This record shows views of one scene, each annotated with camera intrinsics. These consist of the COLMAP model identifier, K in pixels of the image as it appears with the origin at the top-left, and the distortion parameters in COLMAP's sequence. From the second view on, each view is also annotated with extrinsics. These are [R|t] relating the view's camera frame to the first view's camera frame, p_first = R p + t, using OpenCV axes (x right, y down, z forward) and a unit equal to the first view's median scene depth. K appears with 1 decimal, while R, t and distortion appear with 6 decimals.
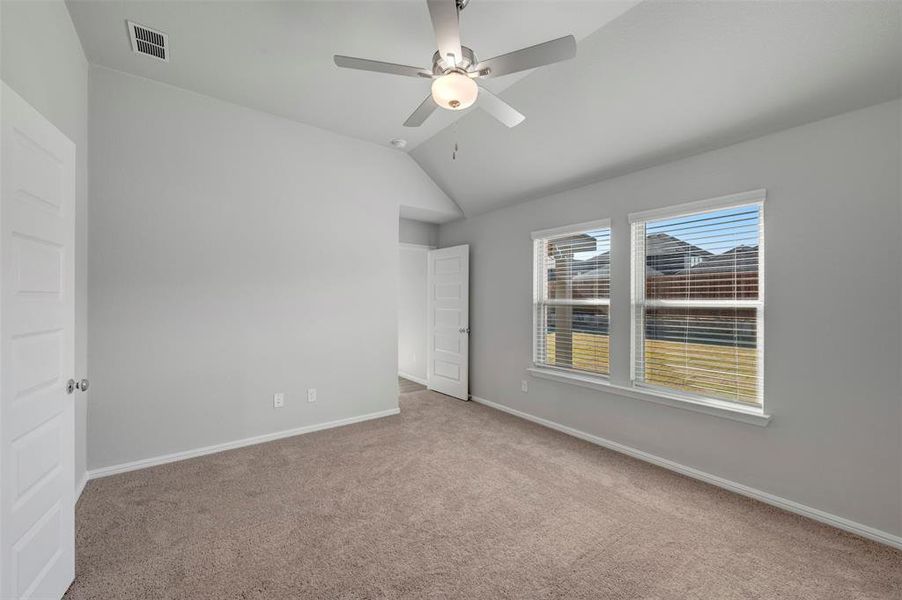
lens RADIAL K [[358.7, 0, 453.3], [0, 358.7, 299.2], [0, 0, 1]] dist [0.001392, 0.000198]
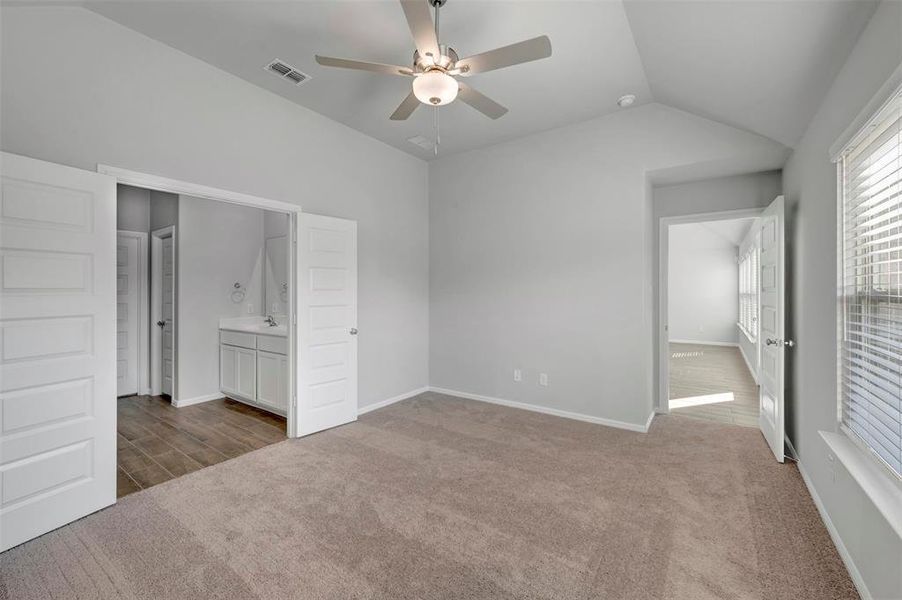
lens RADIAL K [[358.7, 0, 453.3], [0, 358.7, 299.2], [0, 0, 1]] dist [0.001392, 0.000198]
pose [[0.309987, 0.015048, -0.950622, 0.616795], [0.007210, 0.999809, 0.018178, 0.002788], [0.950713, -0.012489, 0.309819, 0.454522]]
